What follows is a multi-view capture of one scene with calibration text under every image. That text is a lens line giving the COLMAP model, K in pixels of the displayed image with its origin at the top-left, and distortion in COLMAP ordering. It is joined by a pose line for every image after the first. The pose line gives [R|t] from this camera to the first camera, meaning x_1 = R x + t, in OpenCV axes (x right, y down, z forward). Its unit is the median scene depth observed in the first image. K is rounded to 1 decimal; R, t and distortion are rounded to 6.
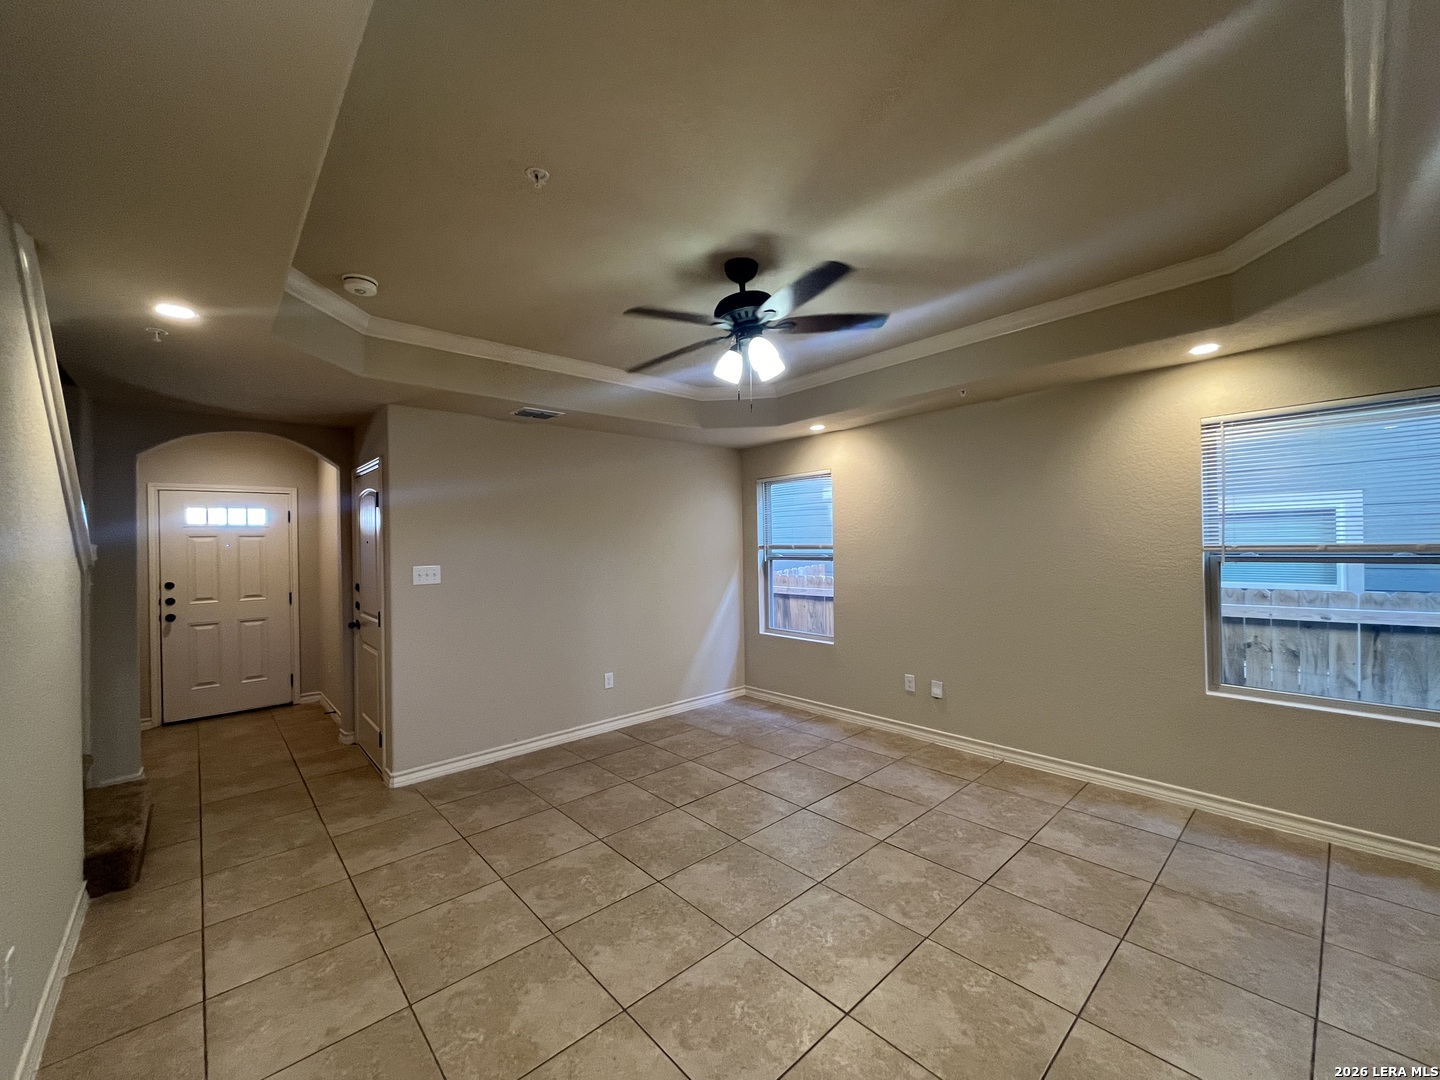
lens RADIAL K [[578.9, 0, 718.9], [0, 578.9, 540.1], [0, 0, 1]] dist [-0.001797, -0.000453]
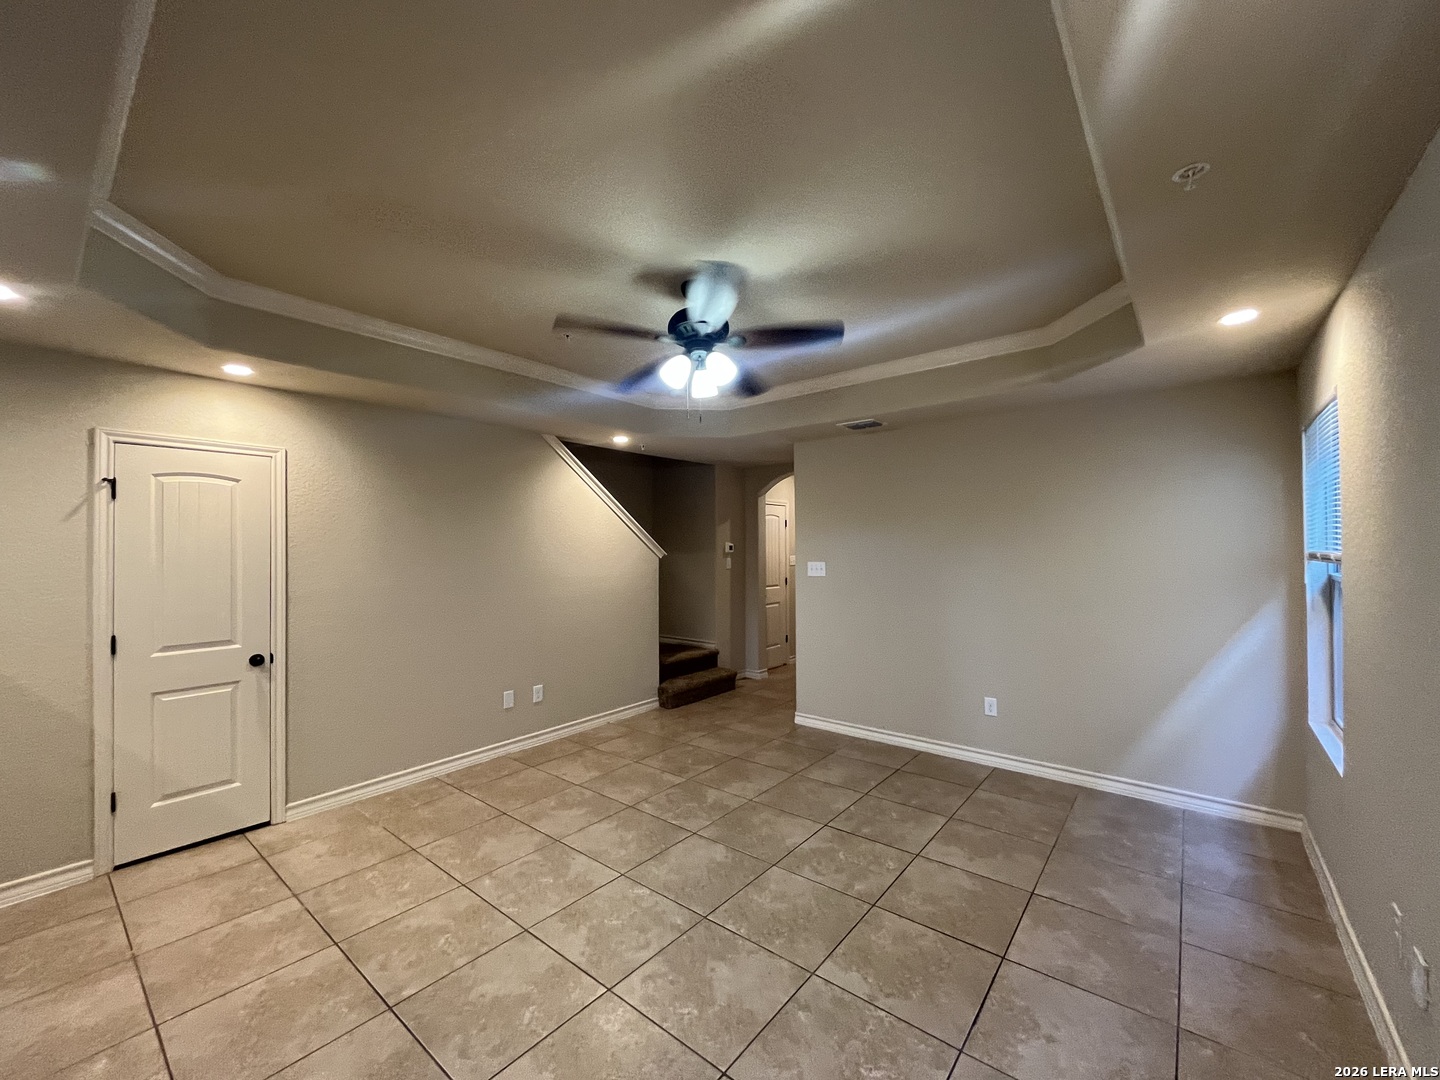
lens RADIAL K [[578.9, 0, 719.1], [0, 578.9, 540.0], [0, 0, 1]] dist [-0.001797, -0.000453]
pose [[0.148168, 0.003427, -0.988956, 0.764659], [0.009957, 0.999938, 0.004956, -0.013297], [0.988912, -0.010582, 0.148125, 0.622805]]
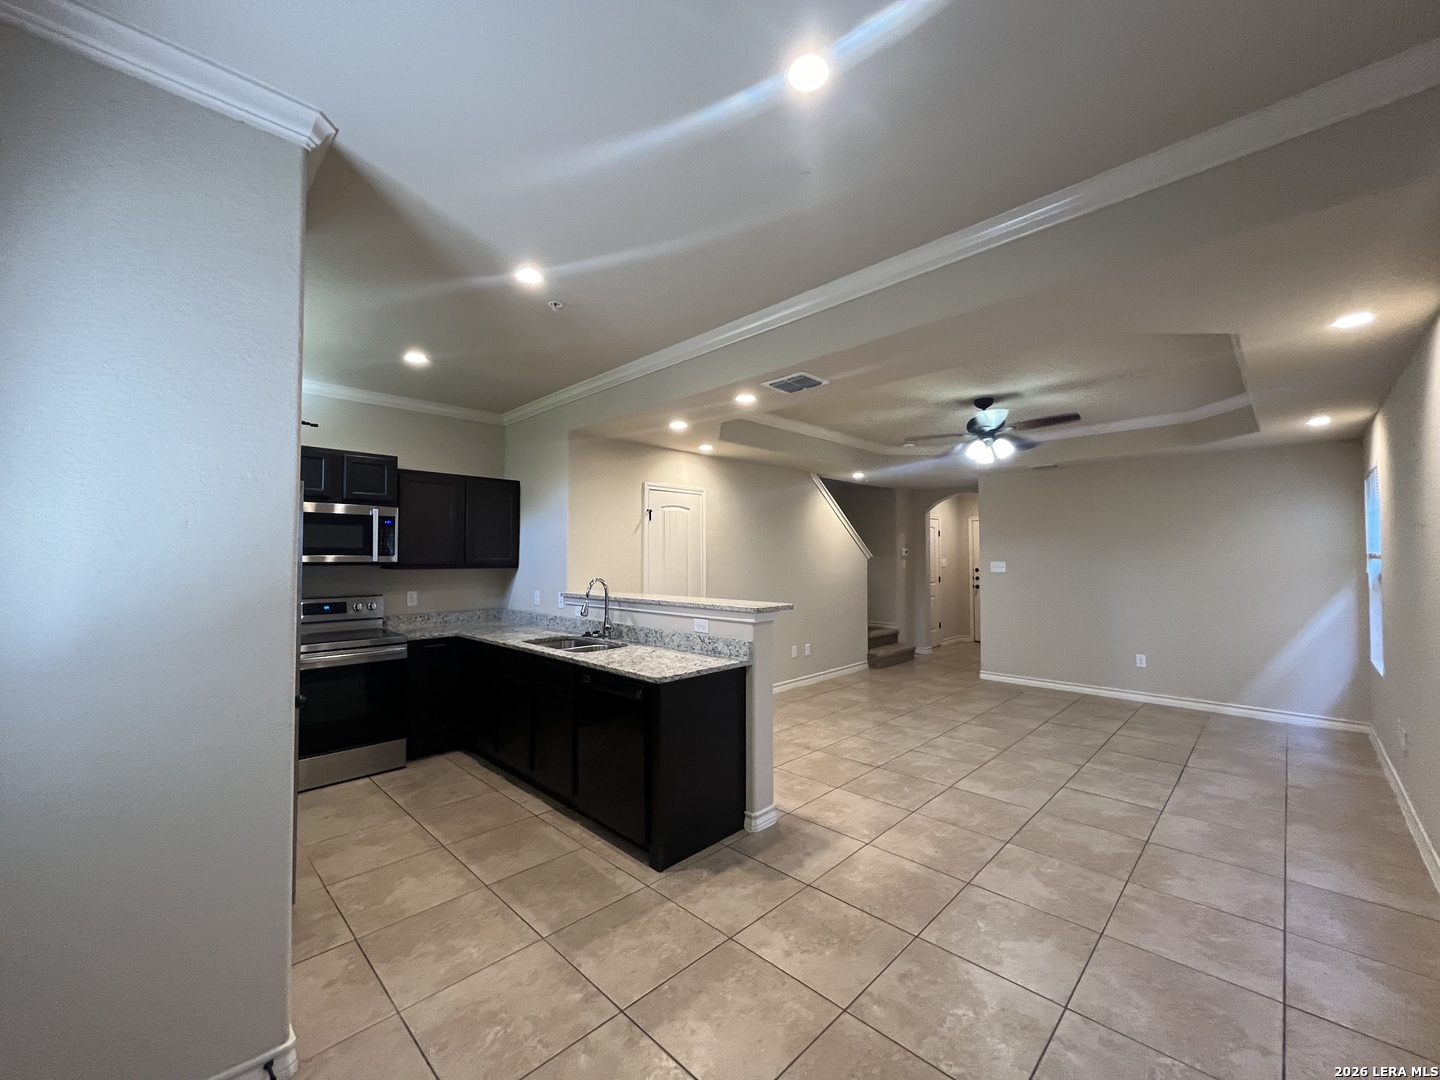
lens RADIAL K [[578.9, 0, 718.6], [0, 578.9, 542.4], [0, 0, 1]] dist [-0.001797, -0.000453]
pose [[0.055895, -0.005247, -0.998423, 1.285562], [0.005500, 0.999973, -0.004947, -0.011902], [0.998421, -0.005215, 0.055922, 0.039846]]
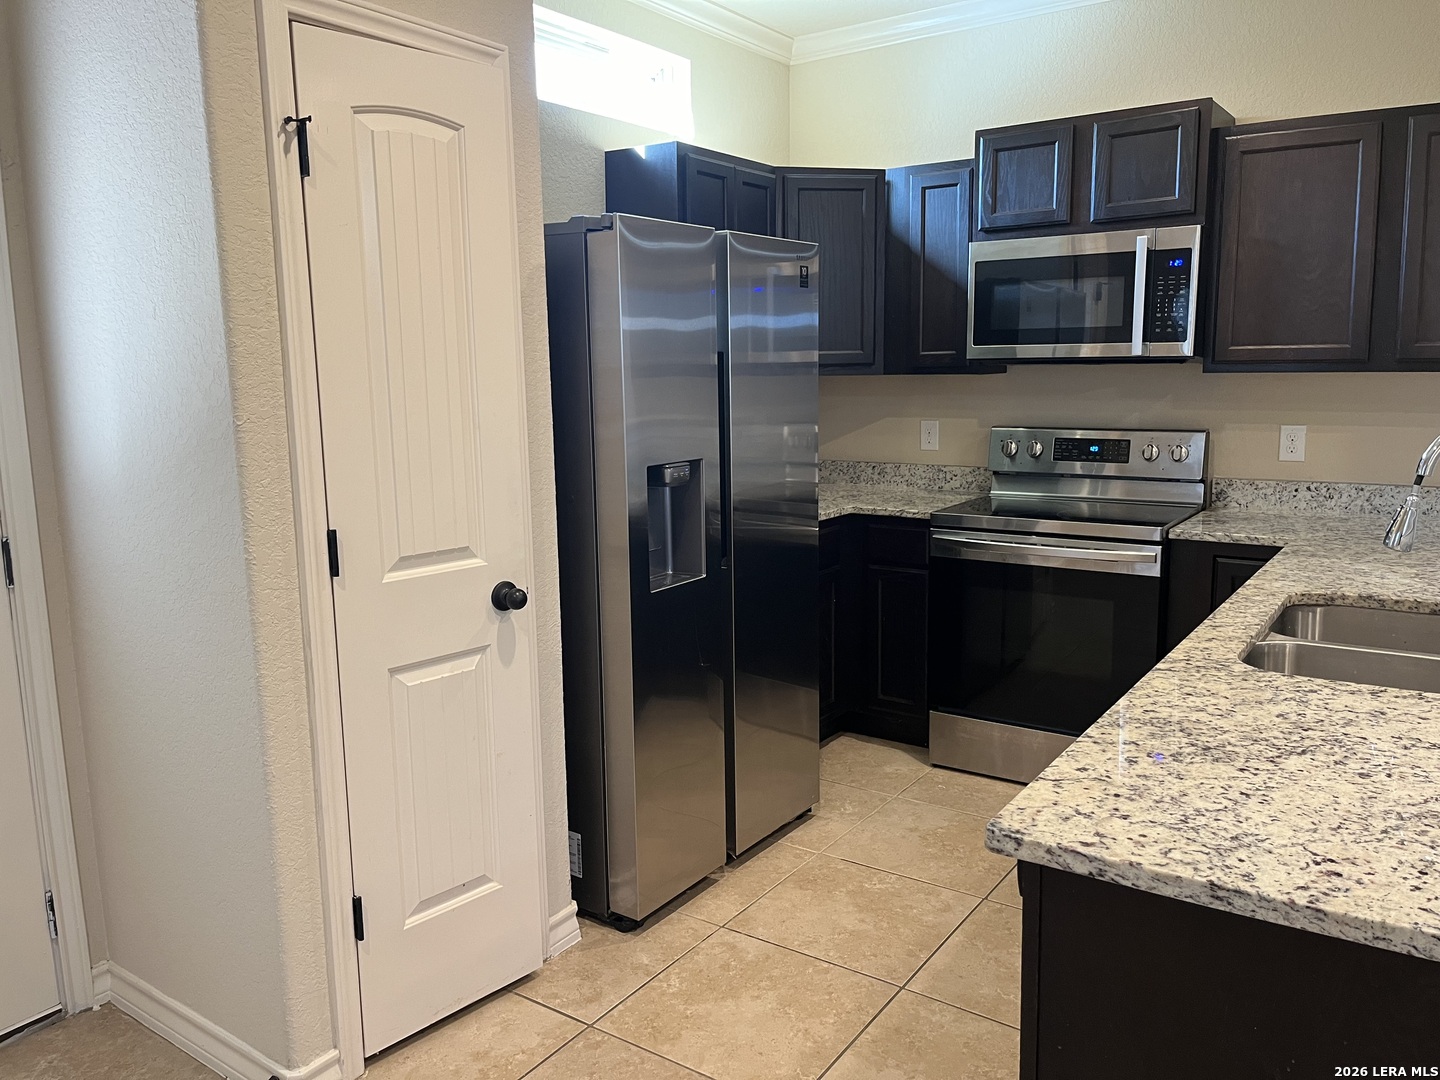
lens RADIAL K [[1090.9, 0, 721.0], [0, 1090.9, 527.3], [0, 0, 1]] dist [0.065472, -0.089378]
pose [[-0.973519, 0.071308, -0.217198, 0.705930], [0.038649, 0.987769, 0.151057, 0.004971], [0.225313, 0.138663, -0.964368, 0.306514]]
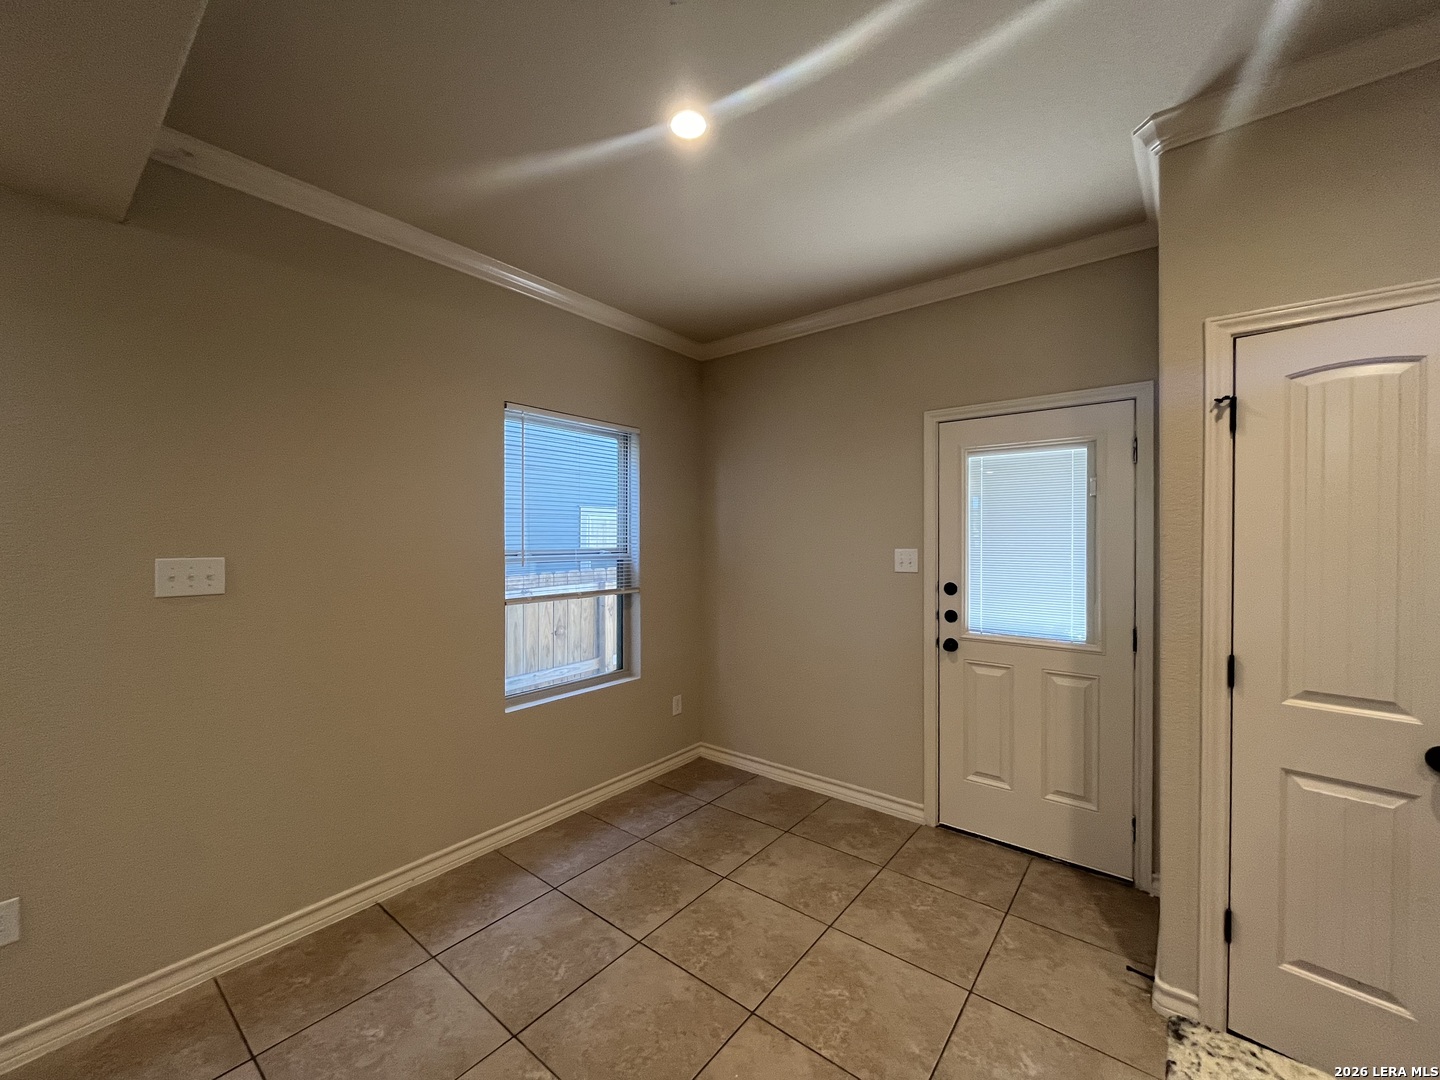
lens RADIAL K [[578.9, 0, 720.6], [0, 578.9, 543.2], [0, 0, 1]] dist [-0.001797, -0.000453]
pose [[-0.162453, 0.009748, 0.986668, 0.391859], [-0.001914, 0.999946, -0.010195, 0.001931], [-0.986714, -0.003544, -0.162425, 0.181980]]
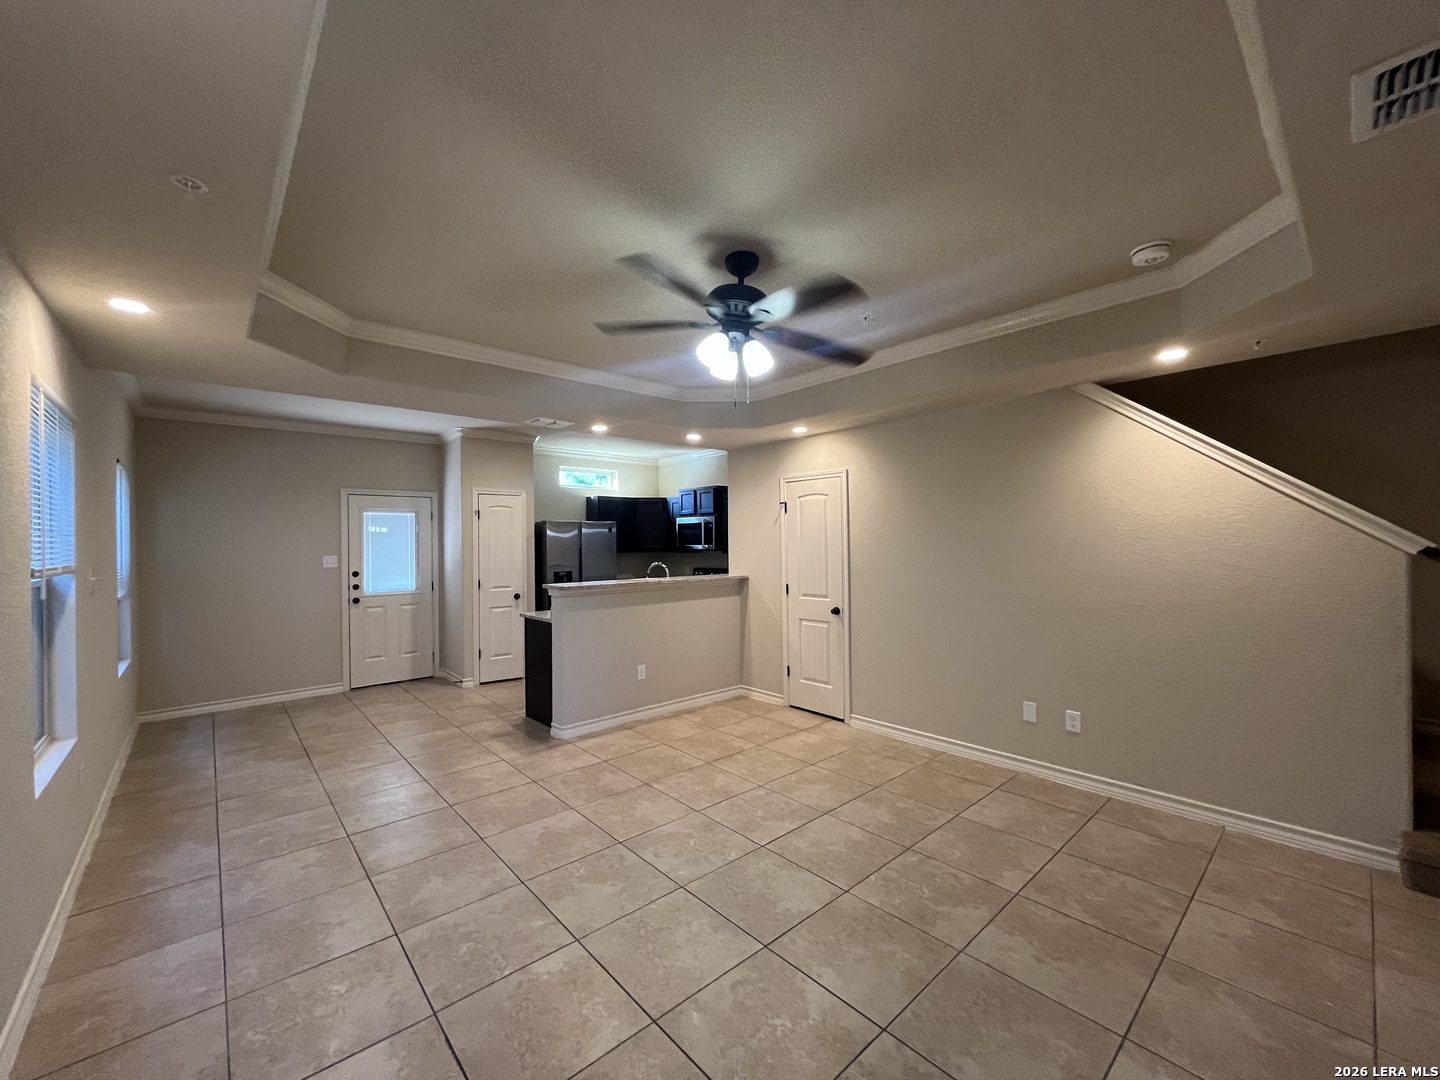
lens RADIAL K [[578.9, 0, 718.0], [0, 578.9, 540.6], [0, 0, 1]] dist [-0.001797, -0.000453]
pose [[-0.999457, 0.031074, 0.010988, 0.057517], [0.030990, 0.999490, -0.007733, 0.004645], [-0.011222, -0.007388, -0.999910, 1.395827]]
